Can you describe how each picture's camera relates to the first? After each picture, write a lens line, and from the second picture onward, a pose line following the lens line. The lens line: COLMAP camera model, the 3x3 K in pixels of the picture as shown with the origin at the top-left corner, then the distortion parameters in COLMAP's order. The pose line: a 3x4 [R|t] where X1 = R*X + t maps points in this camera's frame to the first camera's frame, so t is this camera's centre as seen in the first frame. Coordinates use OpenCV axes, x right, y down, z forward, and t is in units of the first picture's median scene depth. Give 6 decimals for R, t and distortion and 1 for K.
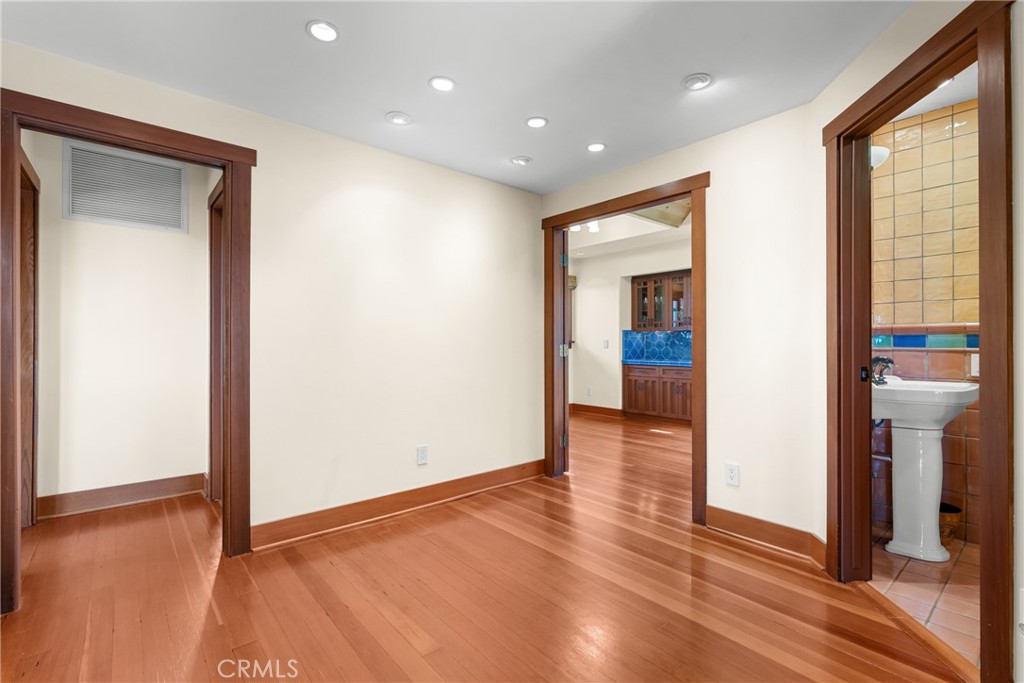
lens RADIAL K [[461.0, 0, 515.1], [0, 461.0, 343.2], [0, 0, 1]] dist [-0.002425, 0.000086]
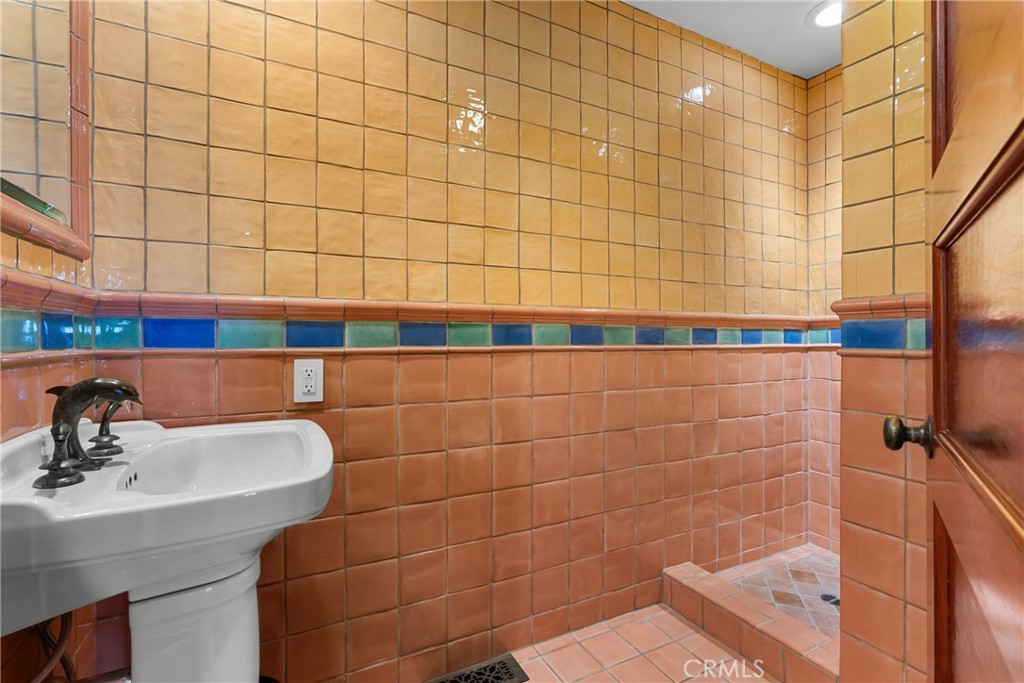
lens RADIAL K [[461.0, 0, 512.7], [0, 461.0, 337.1], [0, 0, 1]] dist [-0.002425, 0.000086]
pose [[0.233147, -0.003169, 0.972436, 0.526384], [-0.005148, 0.999977, 0.004493, -0.004650], [-0.972428, -0.006054, 0.233126, 0.615666]]
